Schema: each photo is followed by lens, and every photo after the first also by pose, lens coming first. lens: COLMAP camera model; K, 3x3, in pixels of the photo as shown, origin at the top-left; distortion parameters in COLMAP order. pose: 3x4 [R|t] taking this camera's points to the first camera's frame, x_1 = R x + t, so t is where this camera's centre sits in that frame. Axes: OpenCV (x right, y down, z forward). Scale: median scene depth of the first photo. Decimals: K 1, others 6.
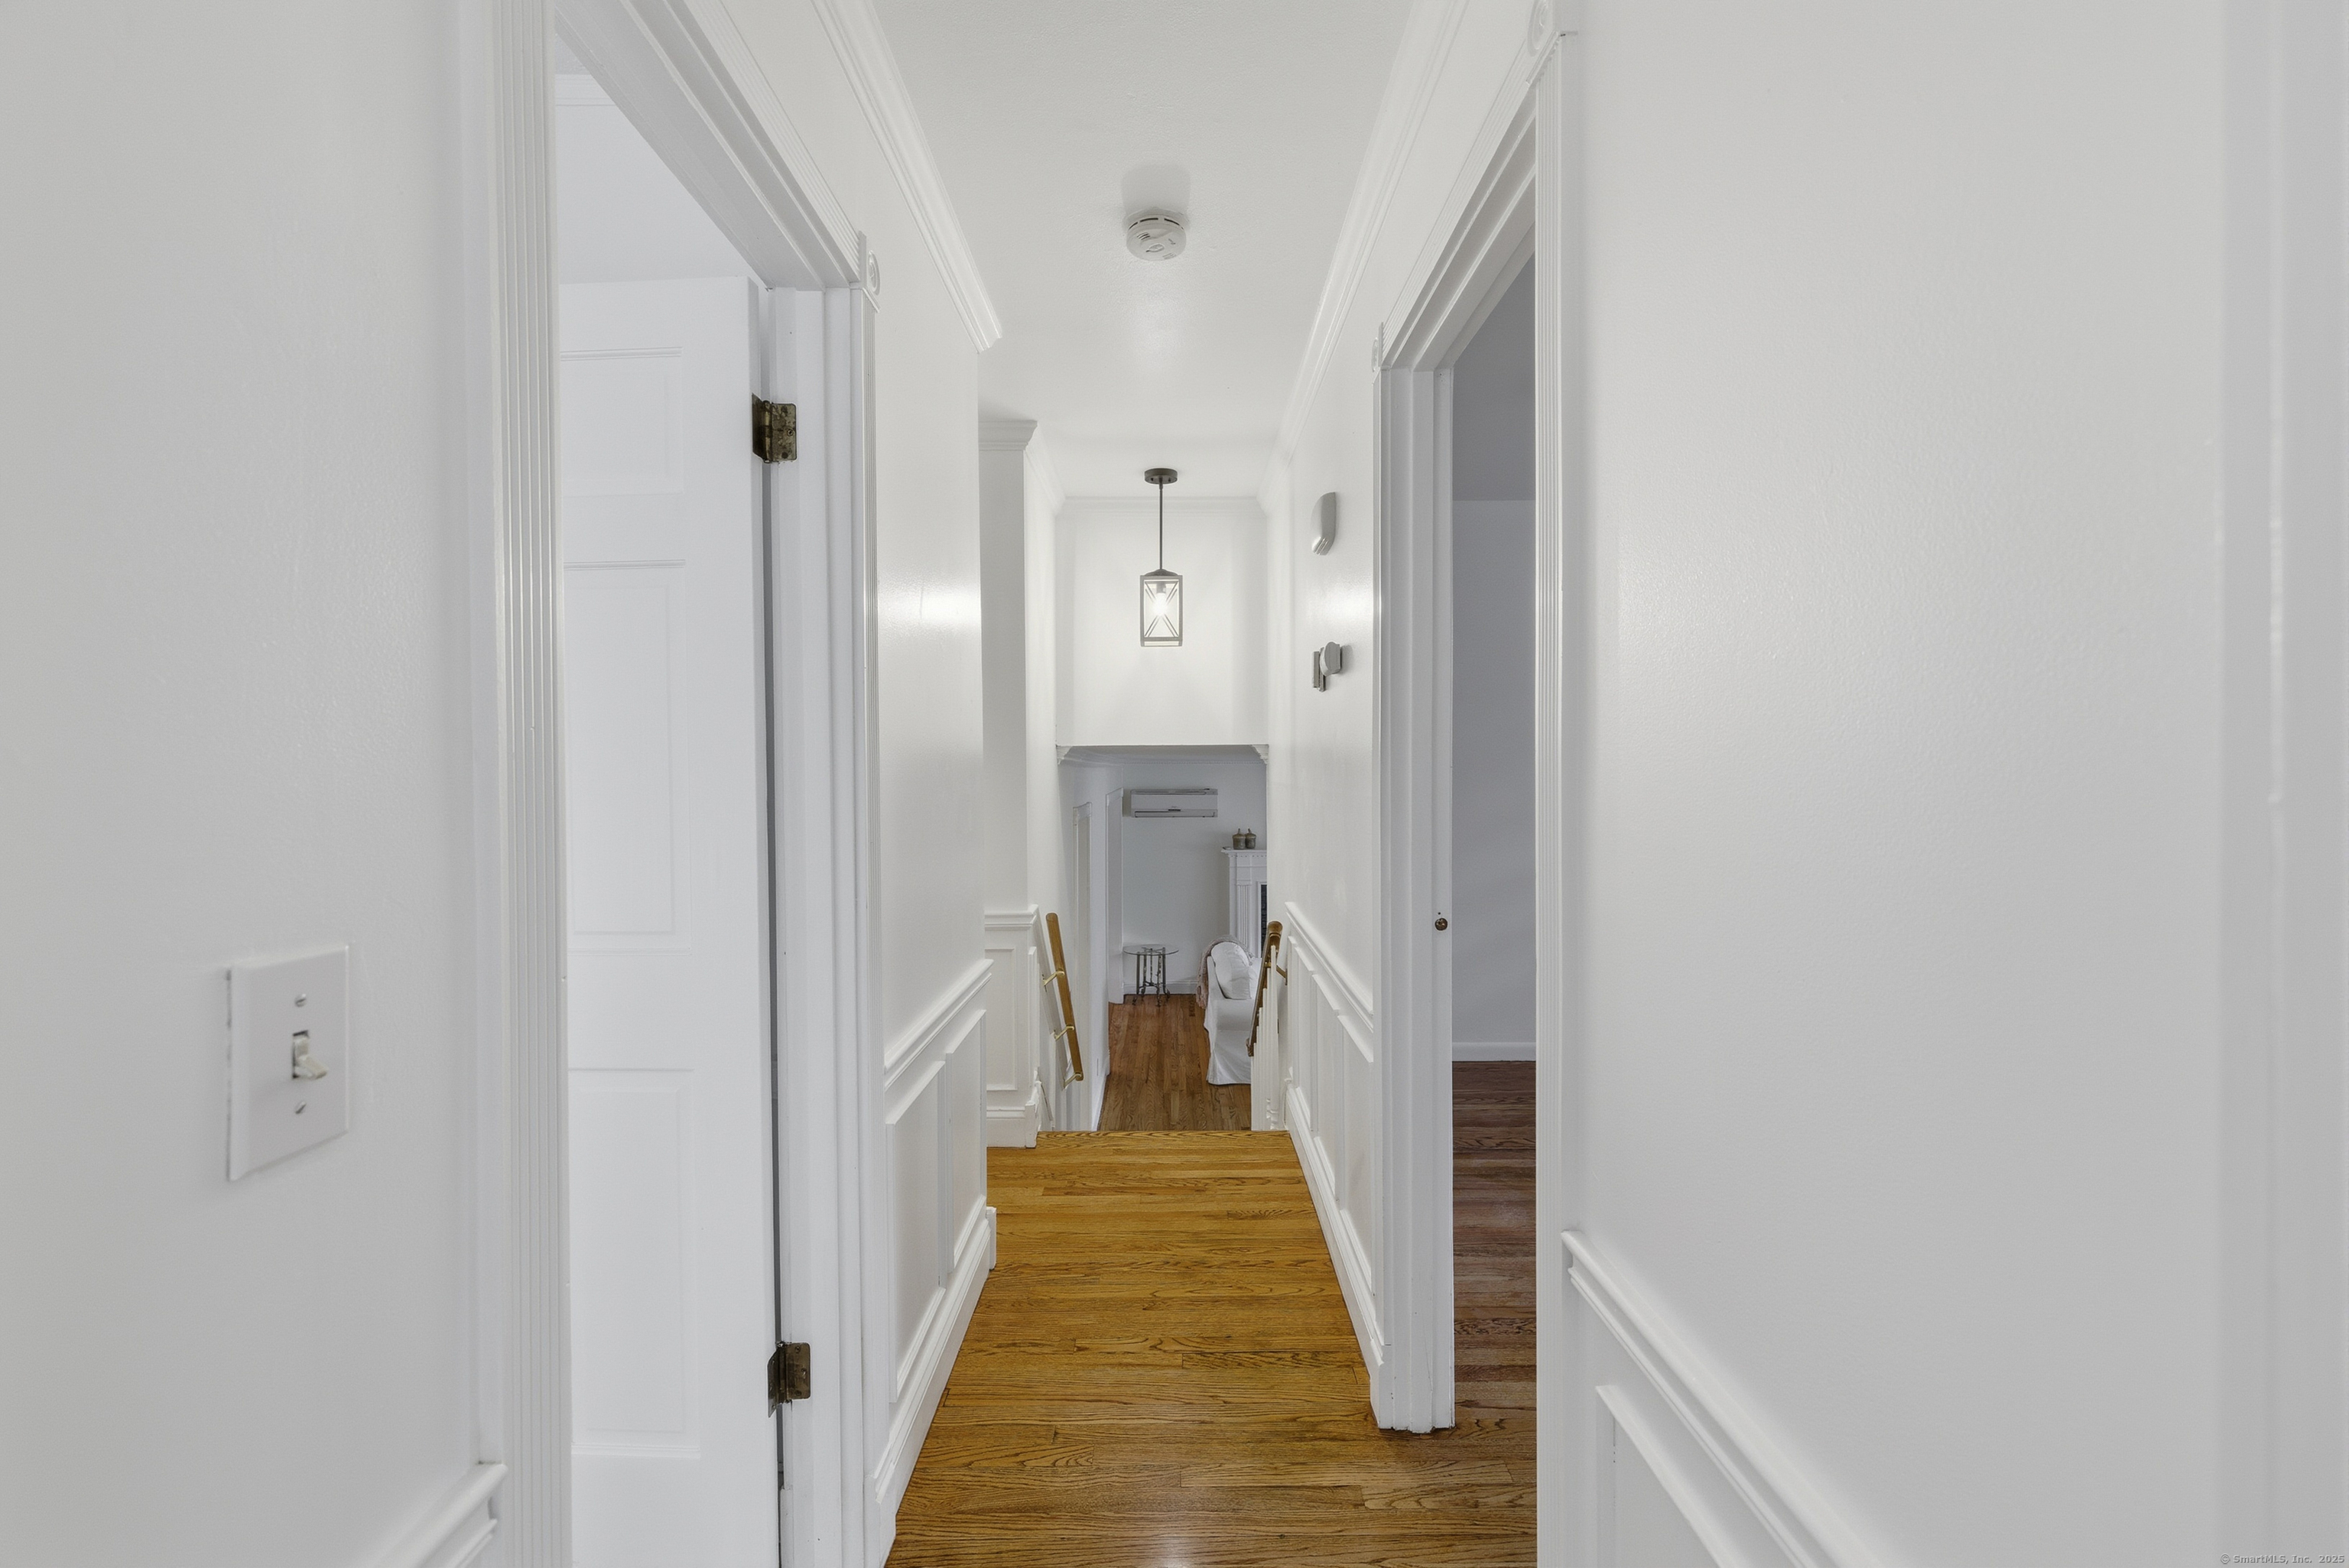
lens RADIAL K [[972.1, 0, 1170.4], [0, 972.1, 775.6], [0, 0, 1]] dist [0.006739, -0.001765]
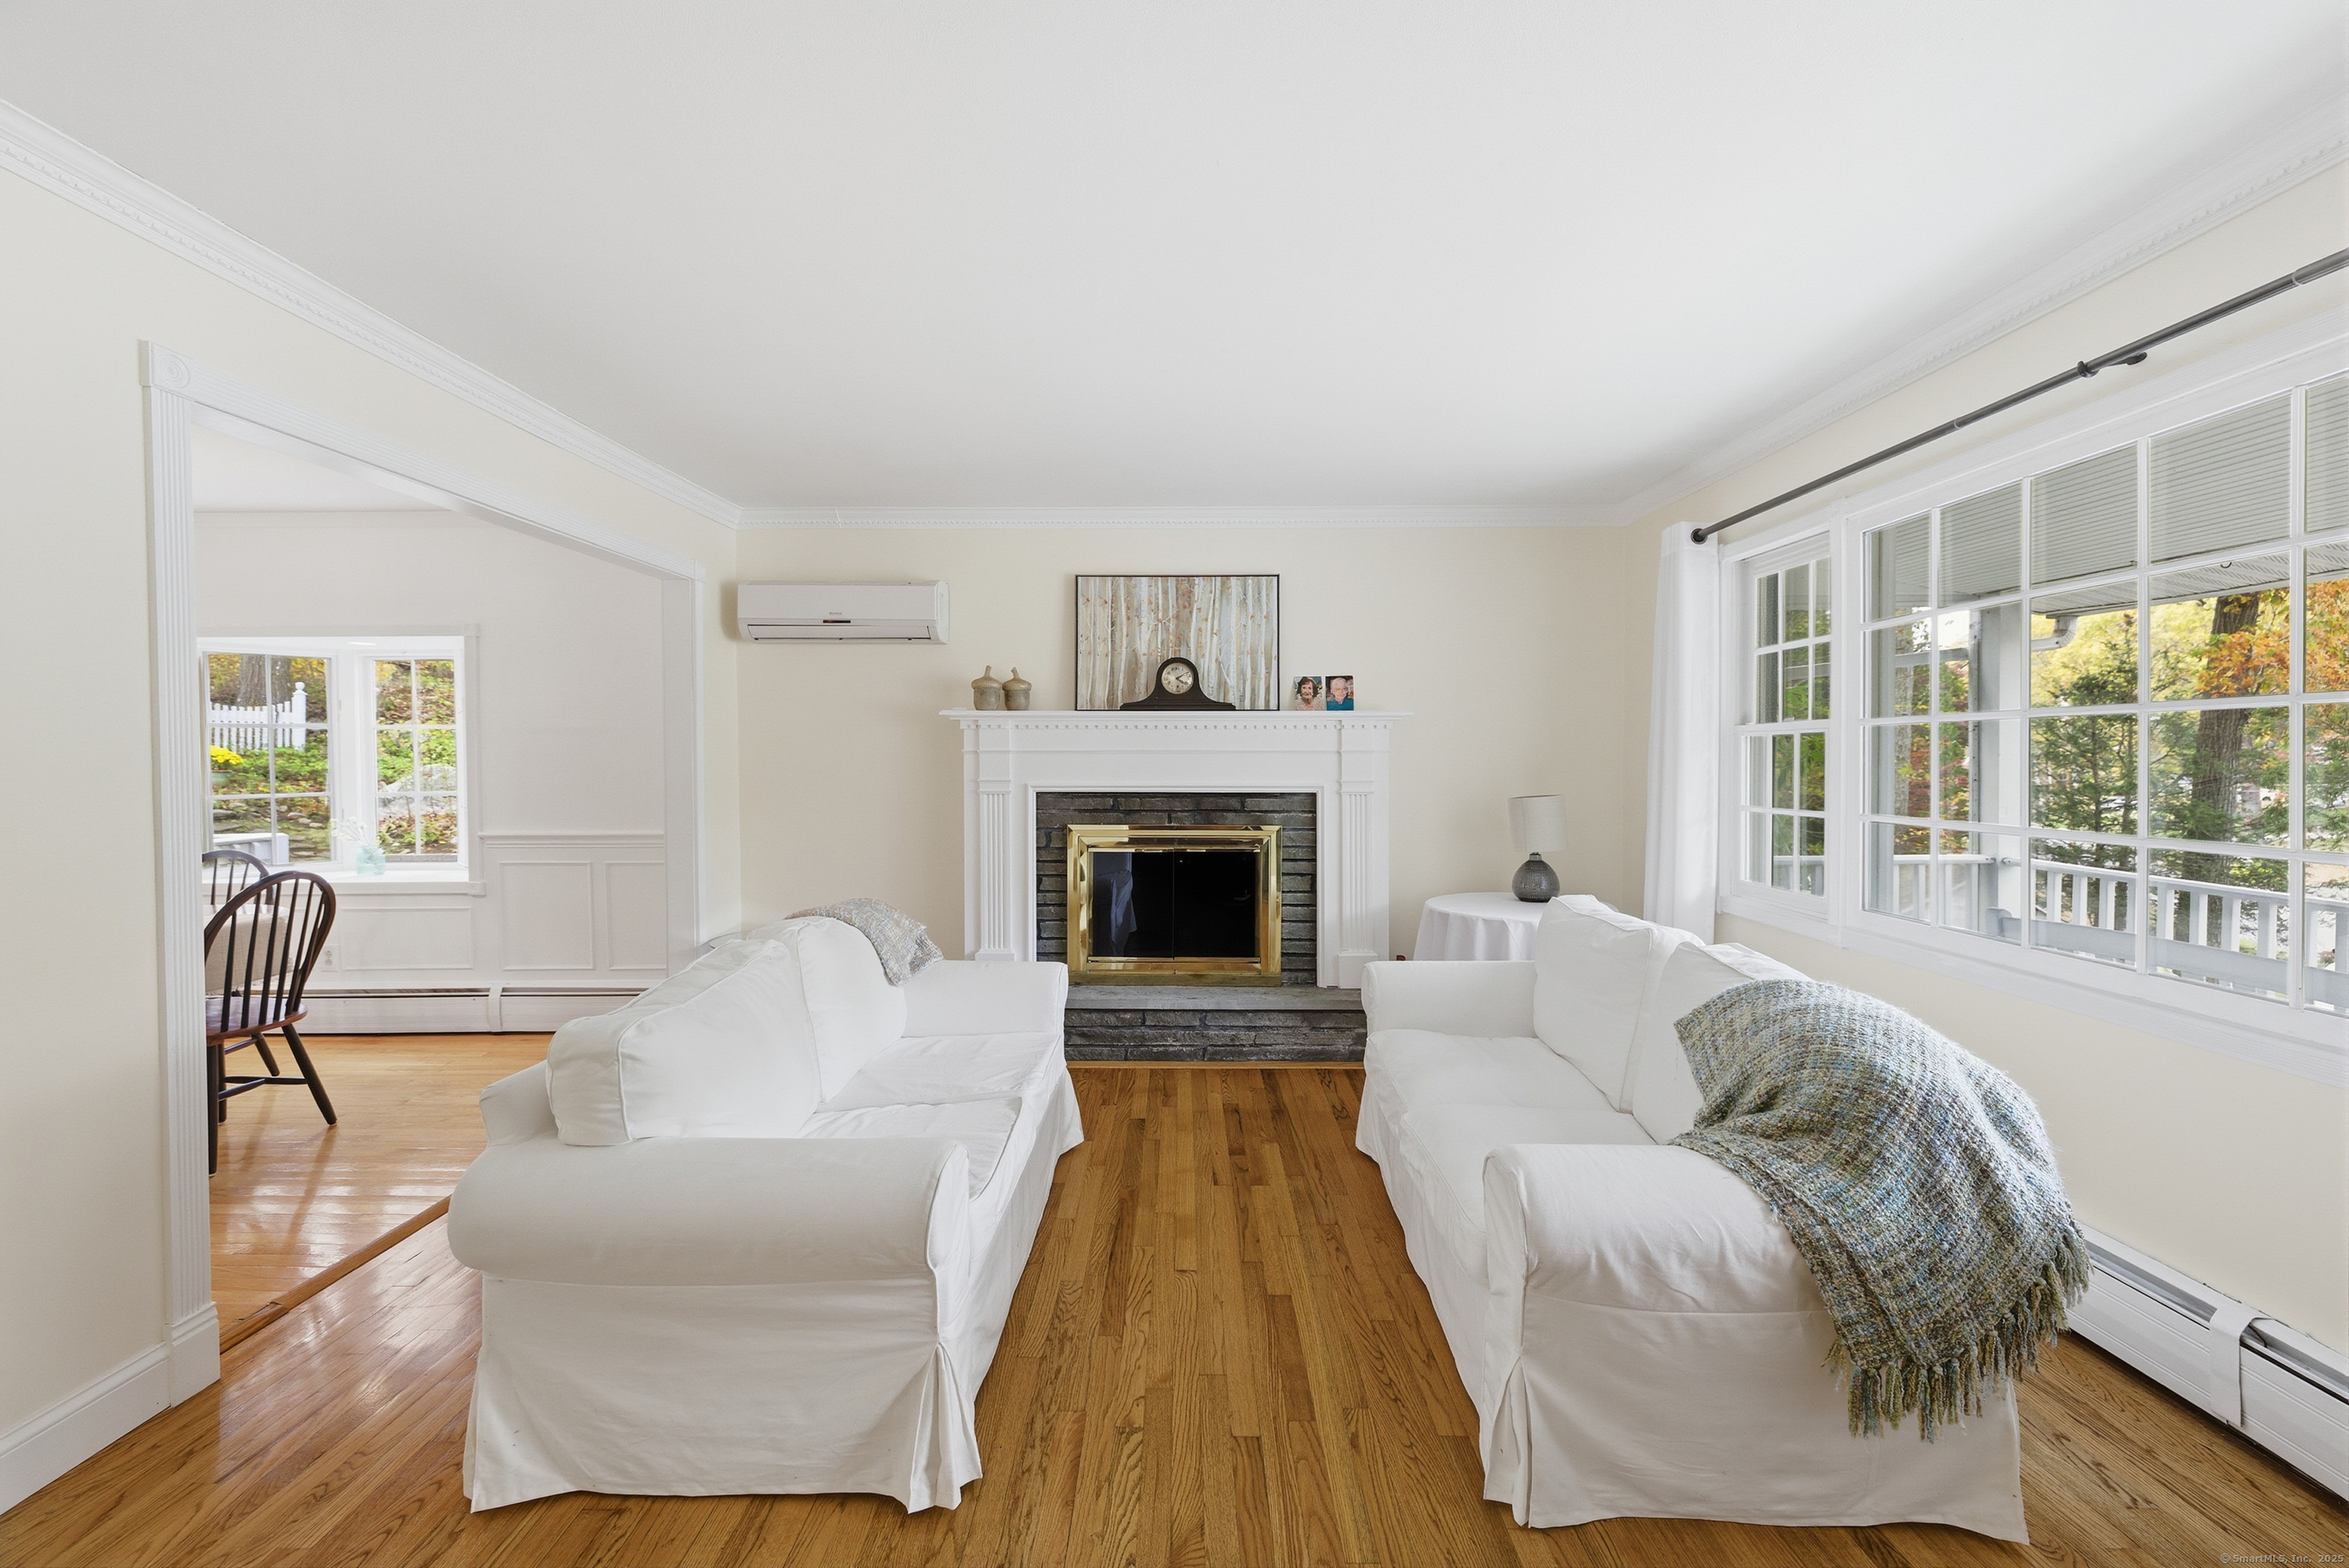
lens RADIAL K [[972.1, 0, 1174.2], [0, 972.1, 777.5], [0, 0, 1]] dist [0.006739, -0.001765]
pose [[0.999957, -0.001821, -0.009067, 0.165952], [0.001944, 0.999905, 0.013640, 0.103669], [0.009041, -0.013657, 0.999866, 0.578993]]
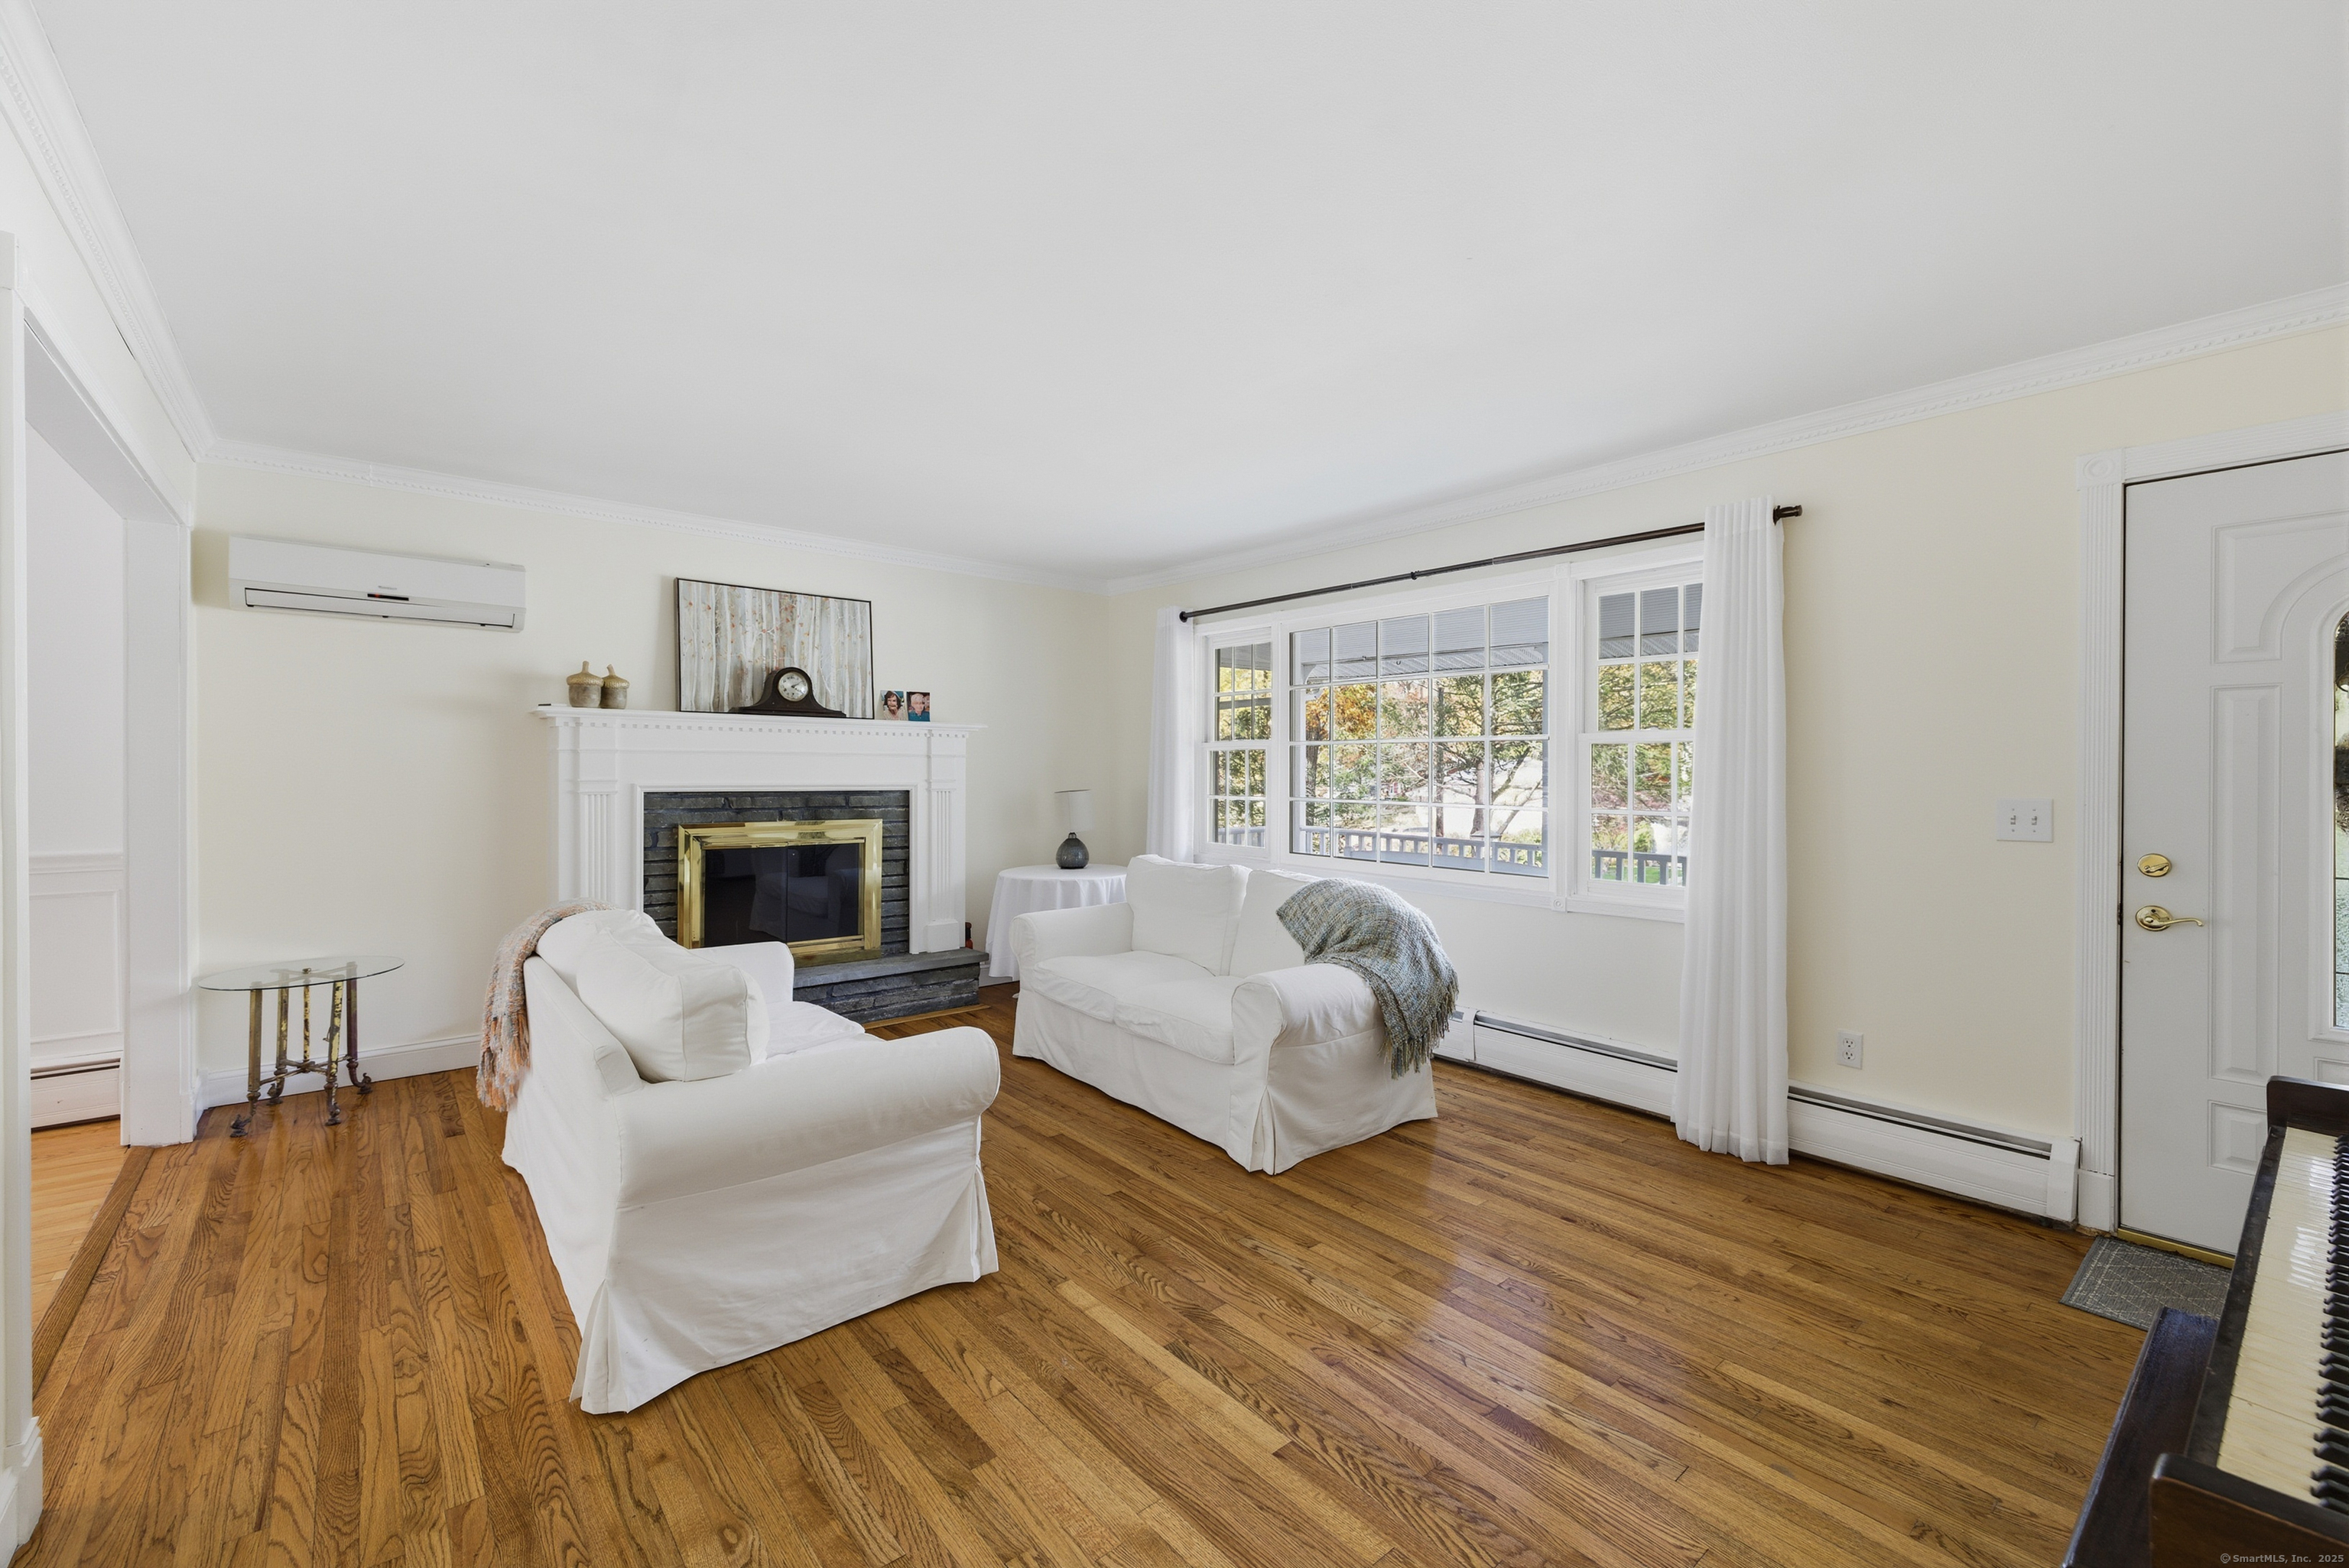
lens RADIAL K [[972.1, 0, 1178.1], [0, 972.1, 776.7], [0, 0, 1]] dist [0.006739, -0.001765]
pose [[0.764013, -0.001881, 0.645198, -0.006054], [-0.002365, 0.999981, 0.005716, 0.106157], [-0.645197, -0.005893, 0.763994, 0.526365]]
